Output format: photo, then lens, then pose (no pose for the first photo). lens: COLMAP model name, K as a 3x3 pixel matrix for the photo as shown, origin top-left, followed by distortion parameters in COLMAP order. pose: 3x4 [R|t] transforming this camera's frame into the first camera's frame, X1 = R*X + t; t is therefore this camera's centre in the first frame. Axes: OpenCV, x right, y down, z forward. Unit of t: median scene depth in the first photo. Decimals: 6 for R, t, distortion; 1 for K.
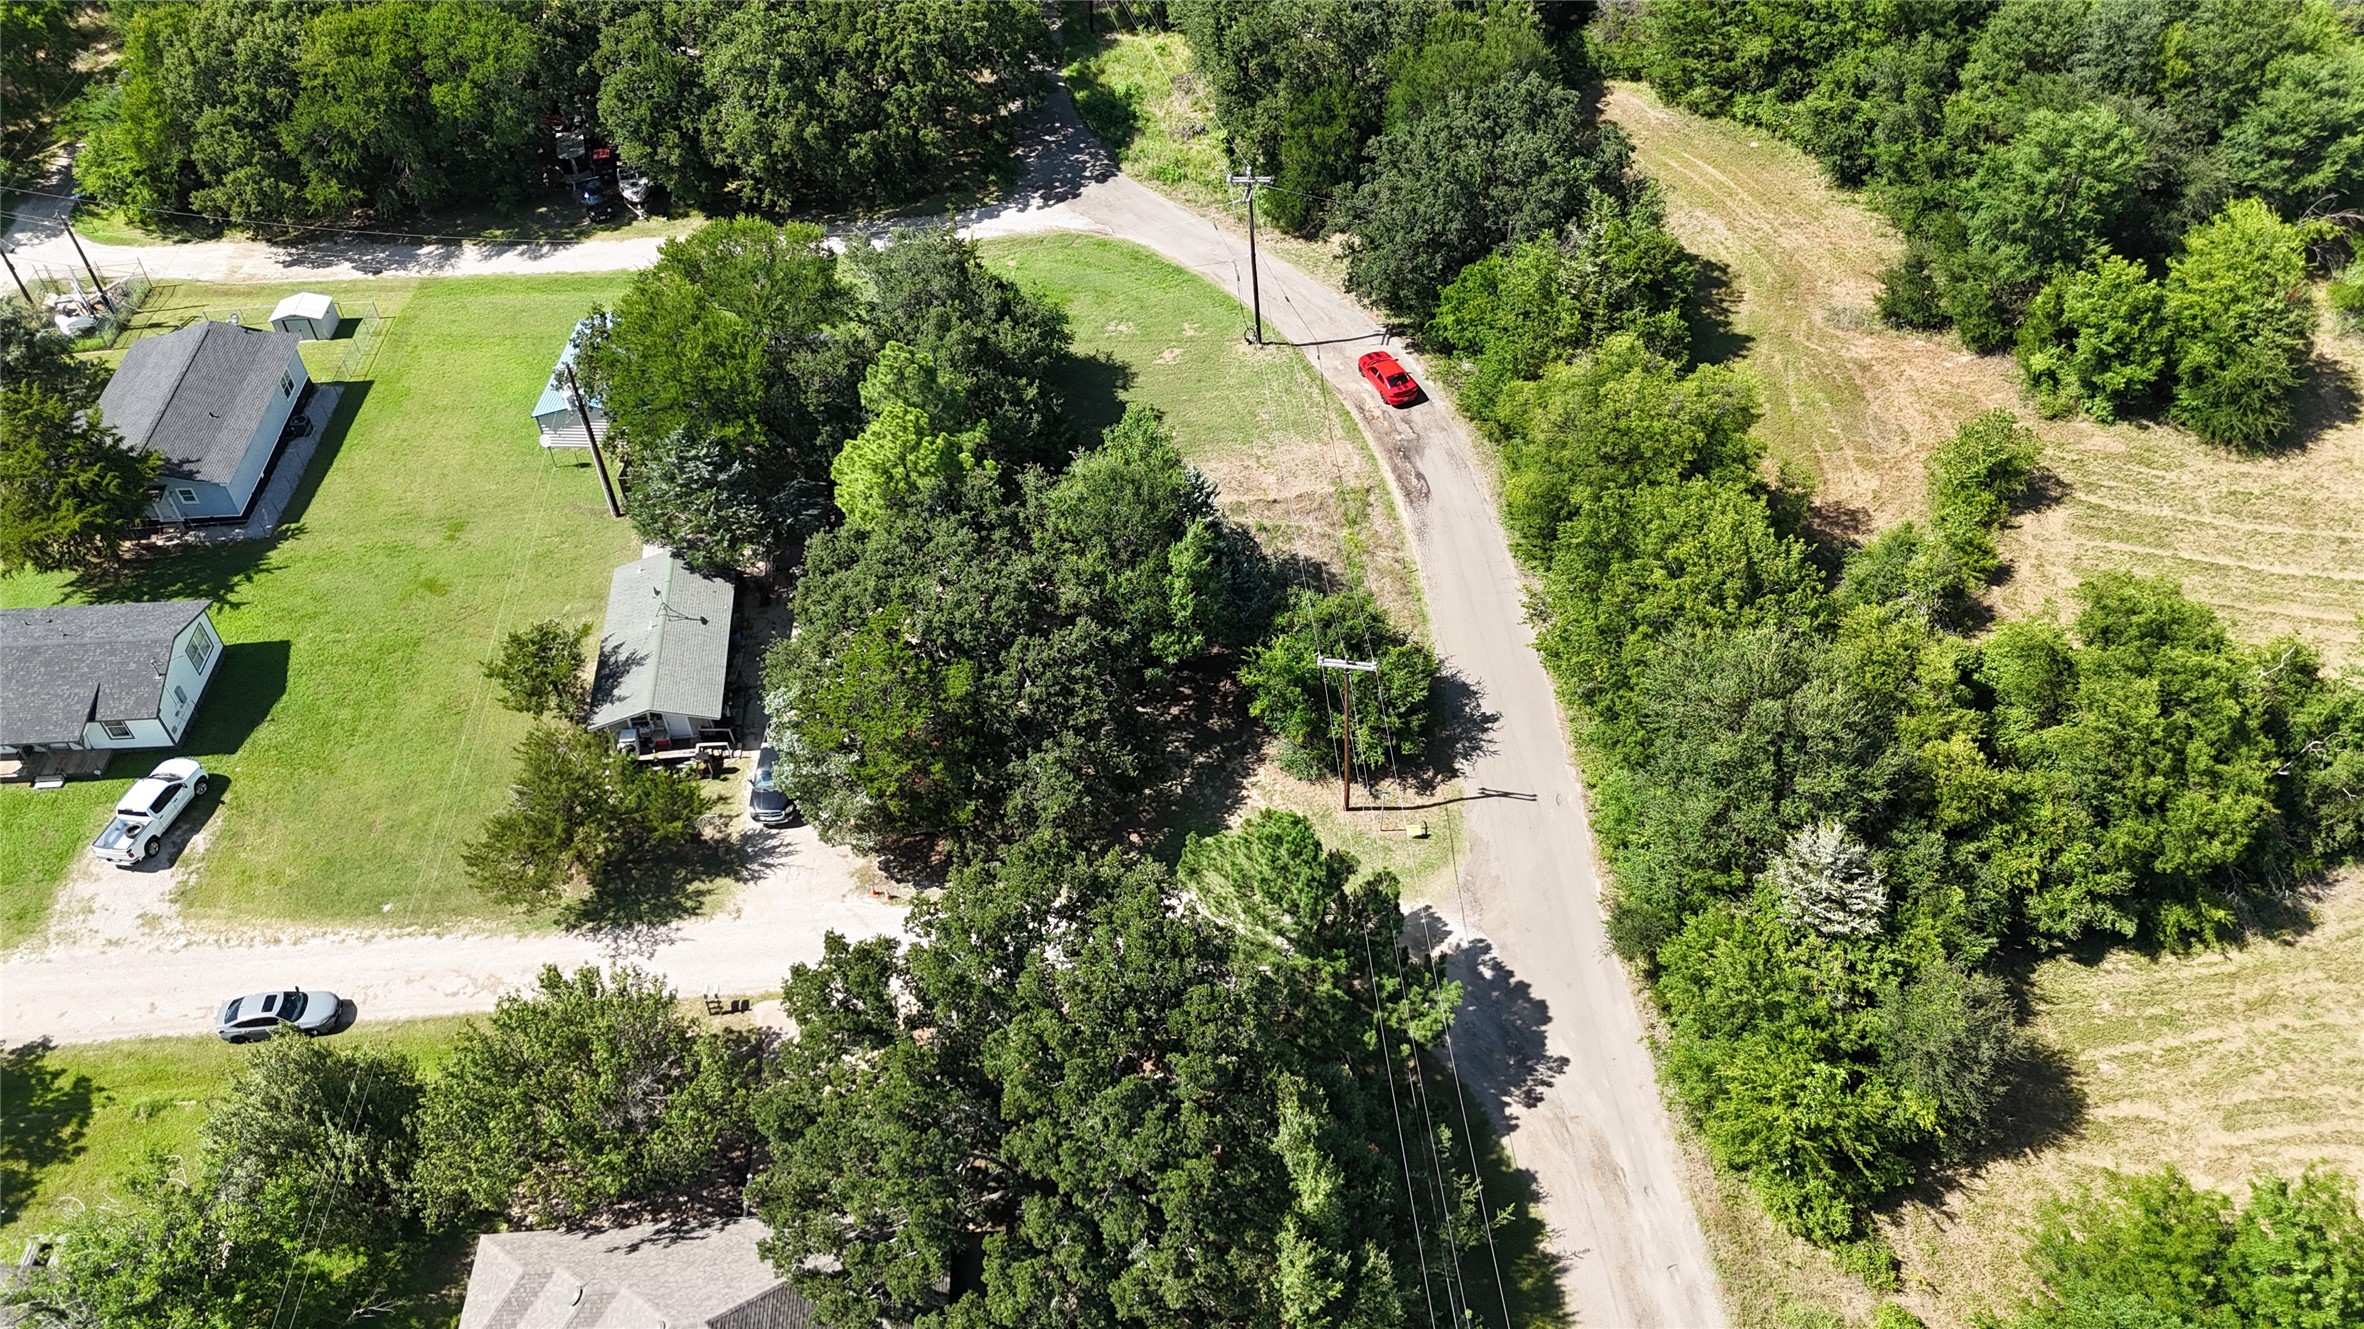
lens RADIAL K [[1733.5, 0, 1177.7], [0, 1733.5, 667.2], [0, 0, 1]] dist [0.073984, -0.072838]
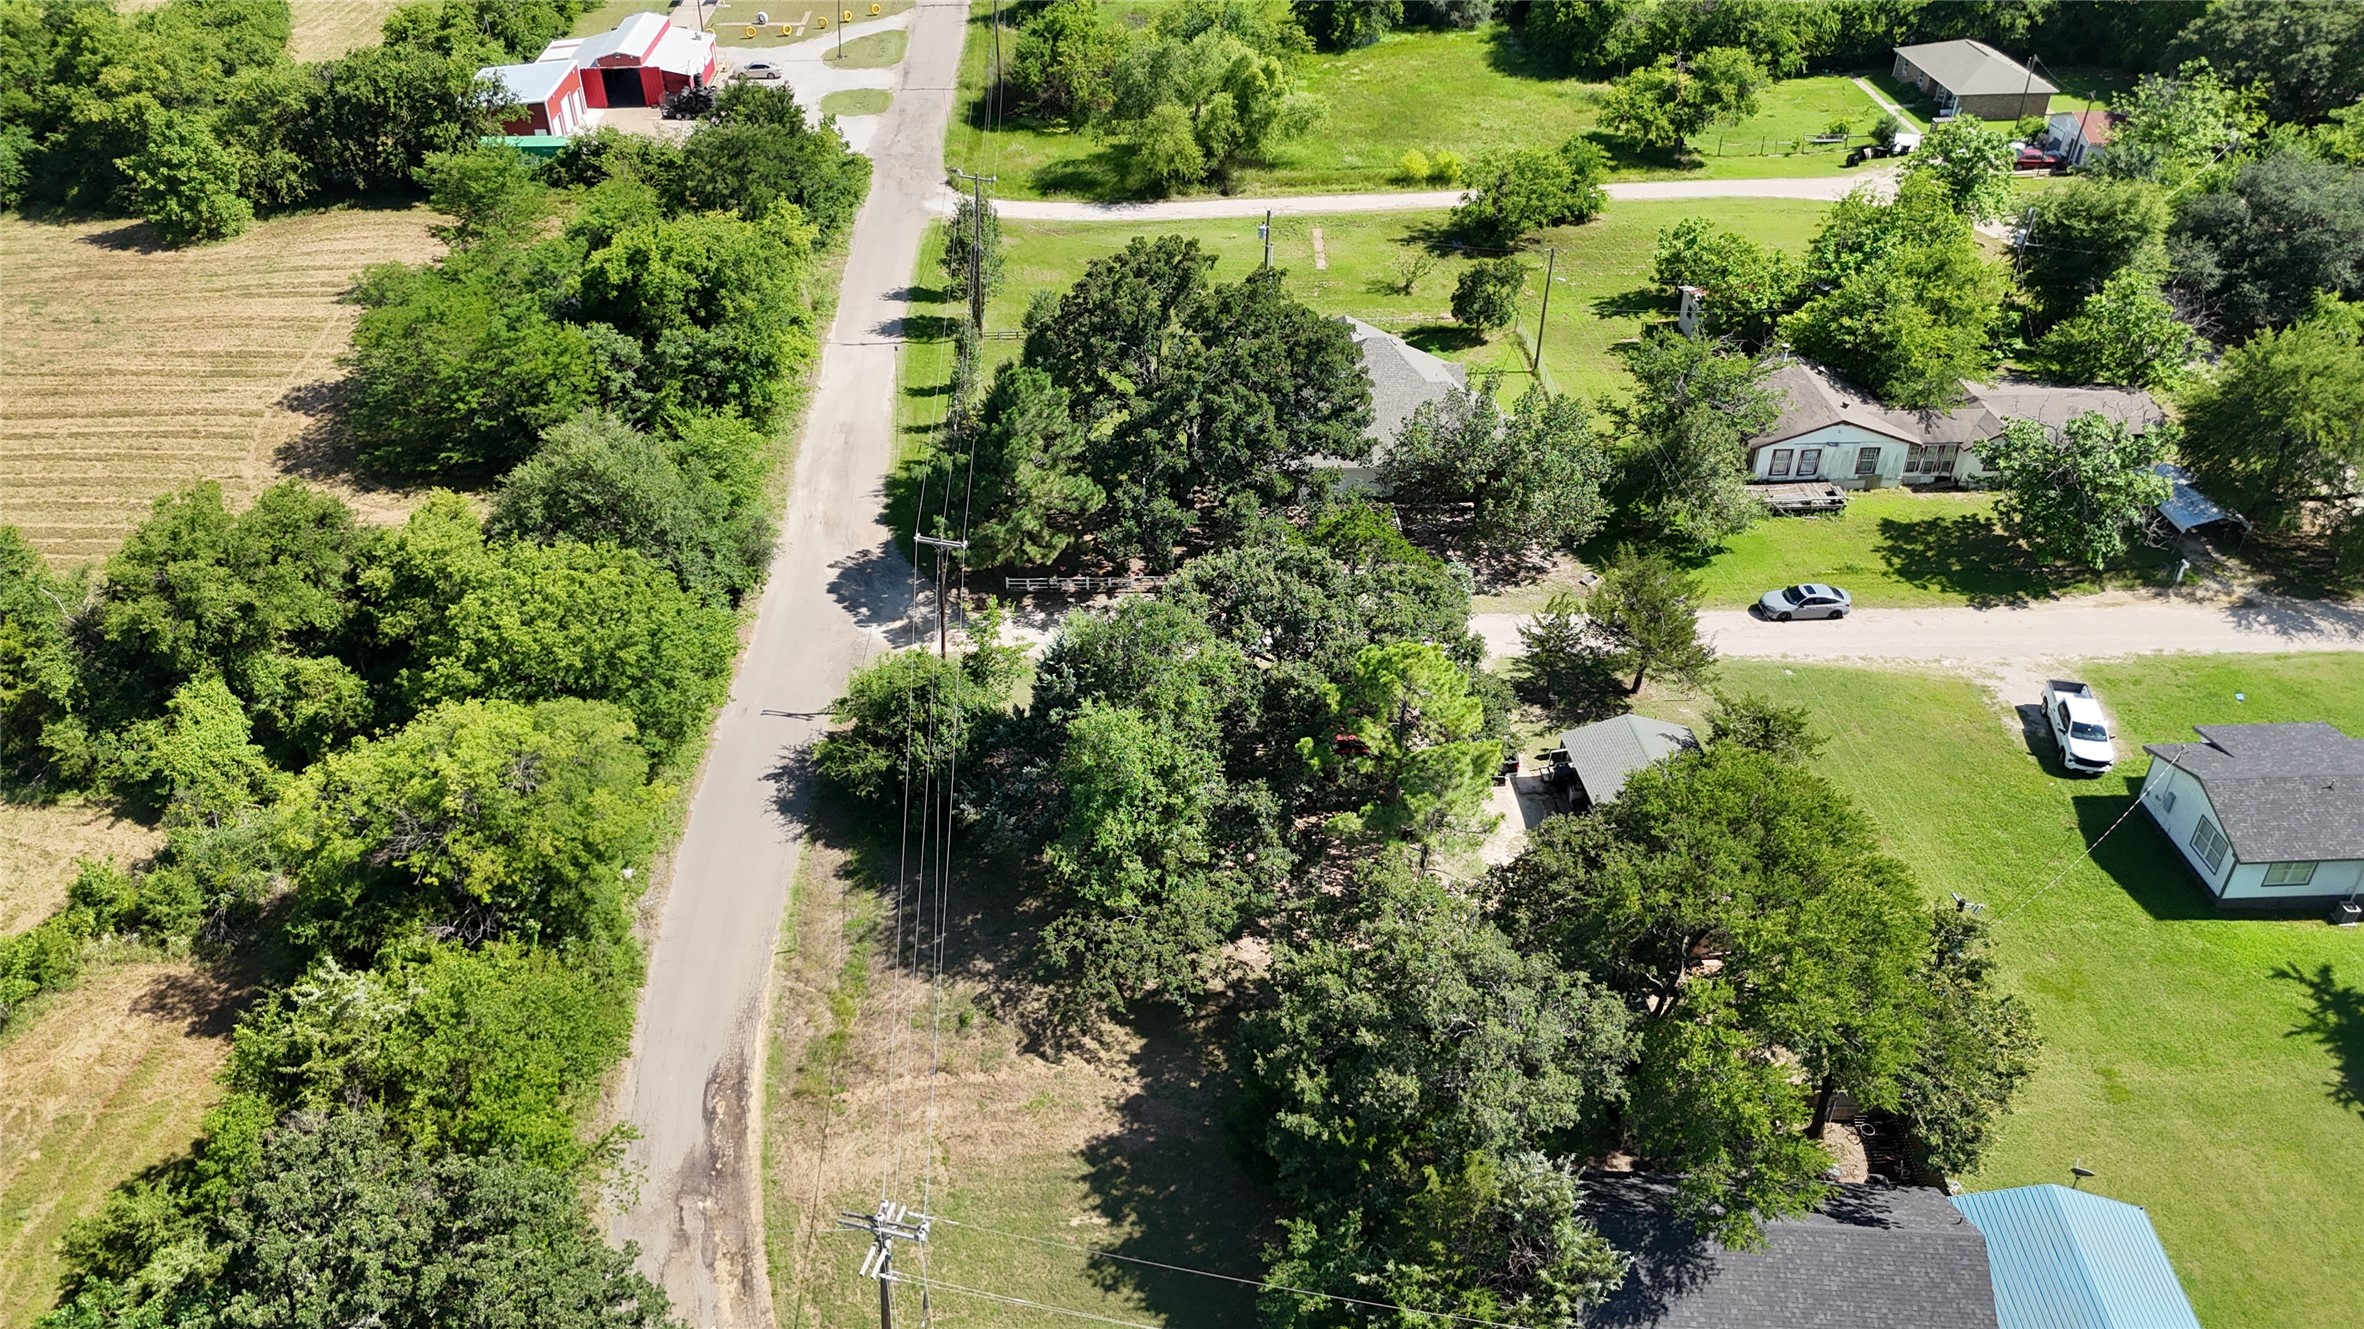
lens RADIAL K [[1733.5, 0, 1177.7], [0, 1733.5, 667.2], [0, 0, 1]] dist [0.073984, -0.072838]
pose [[-0.999936, 0.004693, 0.010298, -0.056822], [0.010949, 0.170905, 0.985227, -0.953733], [0.002864, 0.985276, -0.170945, 1.133042]]
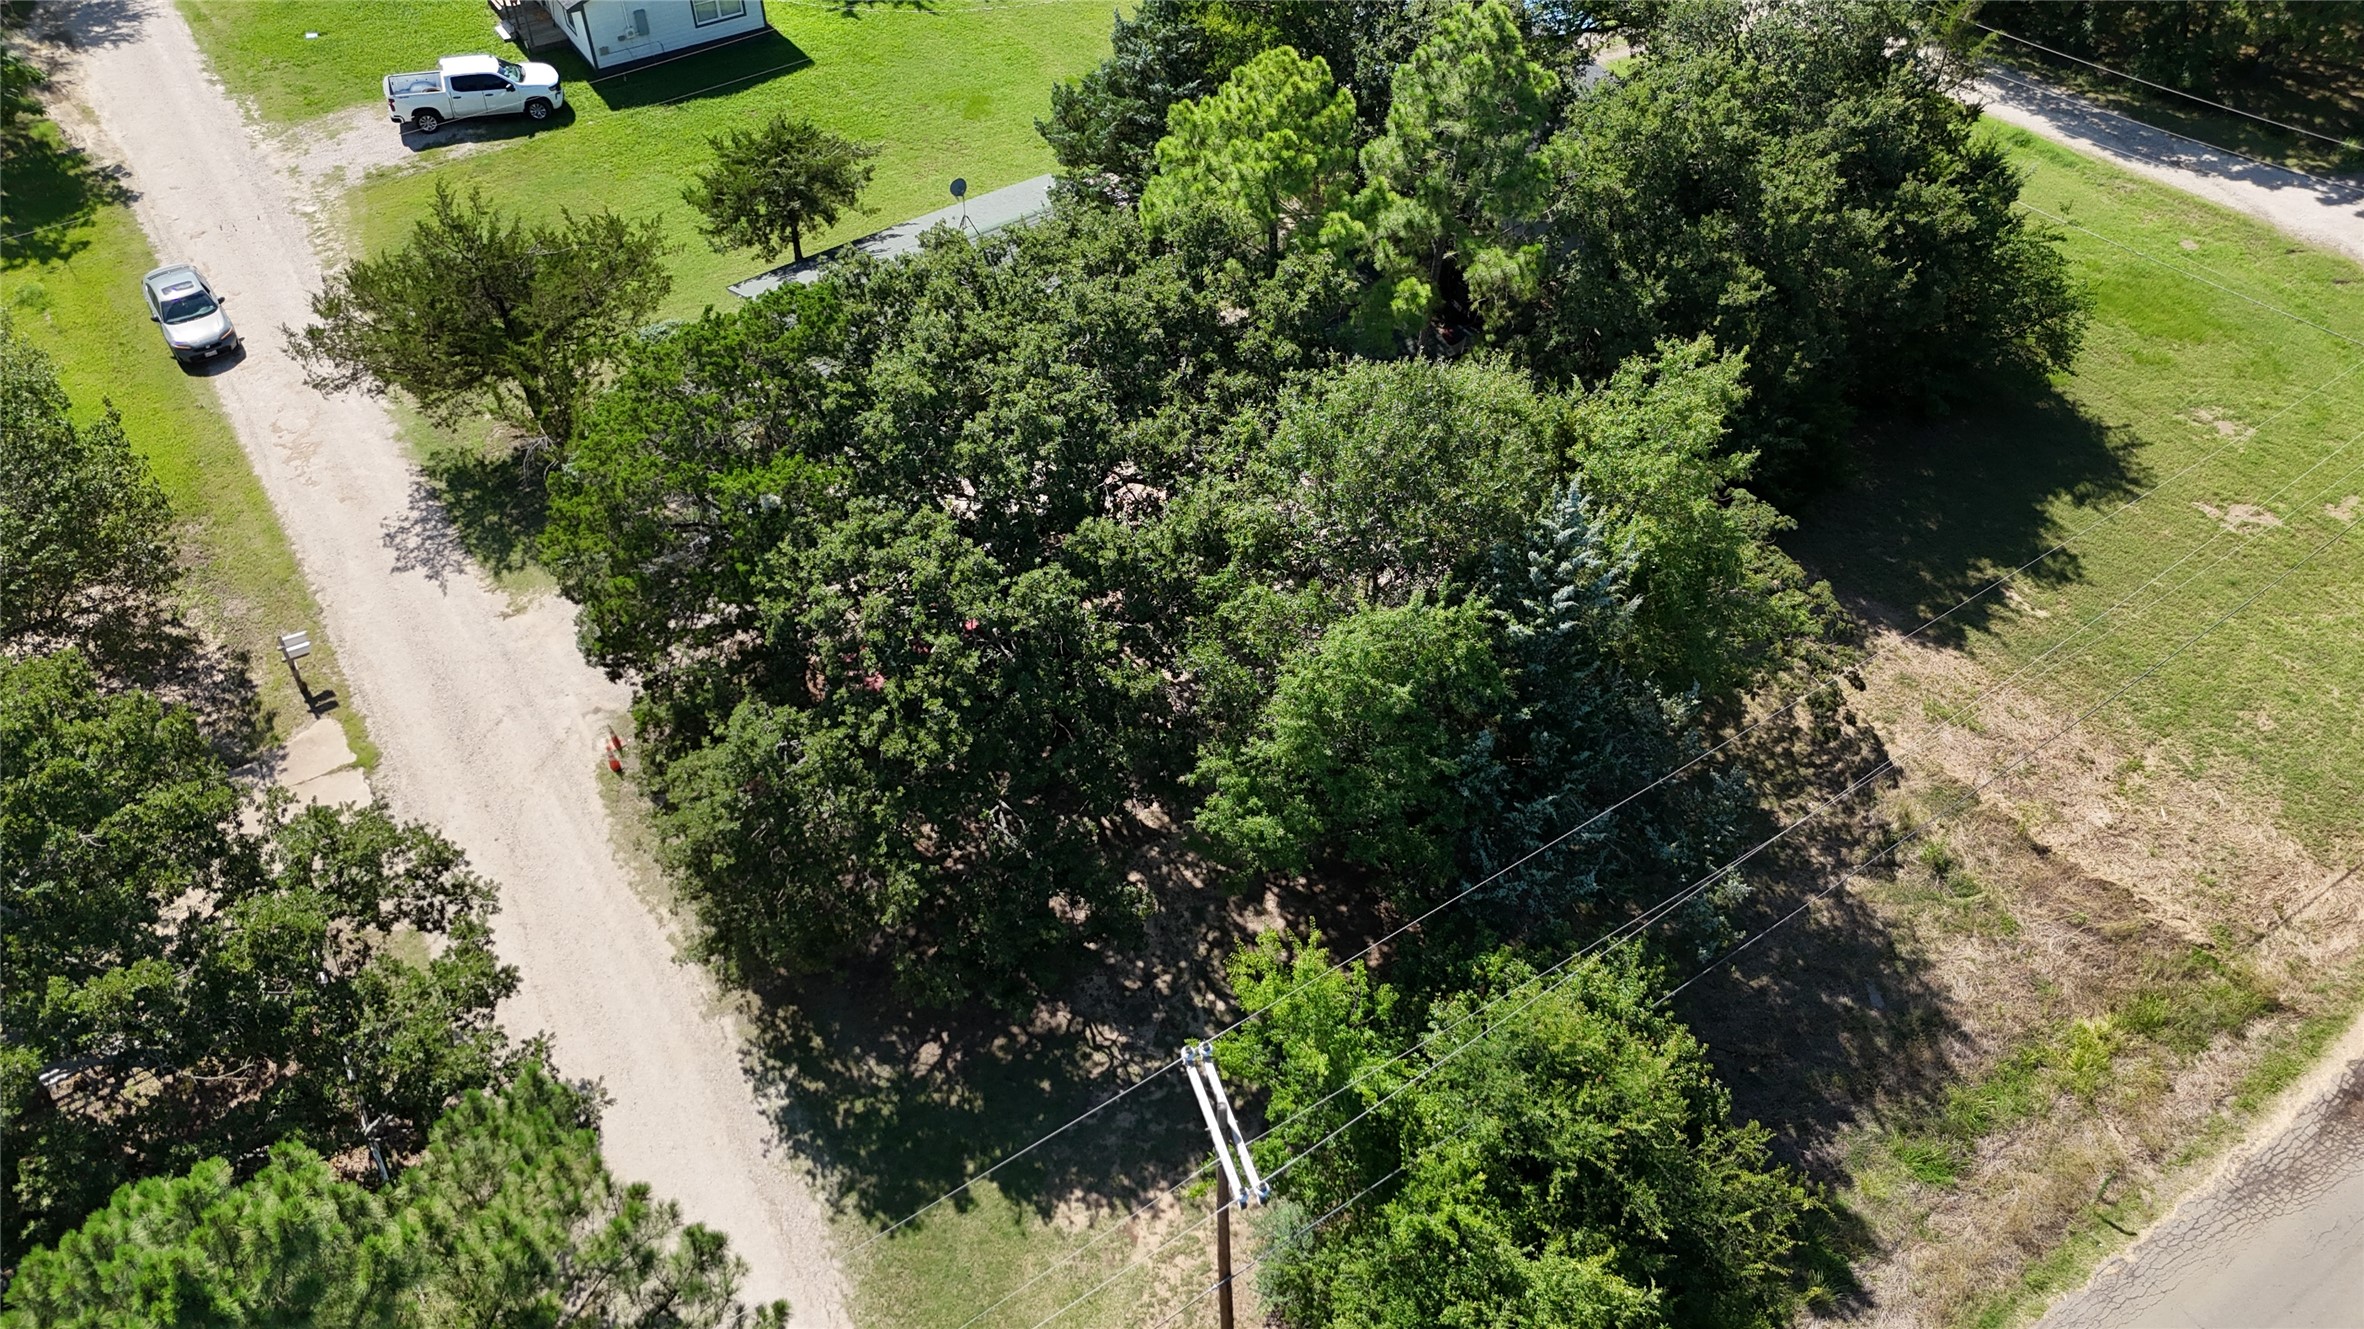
lens RADIAL K [[1737.0, 0, 1187.4], [0, 1737.0, 673.1], [0, 0, 1]] dist [0.077746, -0.080113]
pose [[0.496652, 0.627953, -0.599177, 0.210496], [-0.622100, 0.738937, 0.258773, -0.128386], [0.605251, 0.244228, 0.757644, 0.652695]]
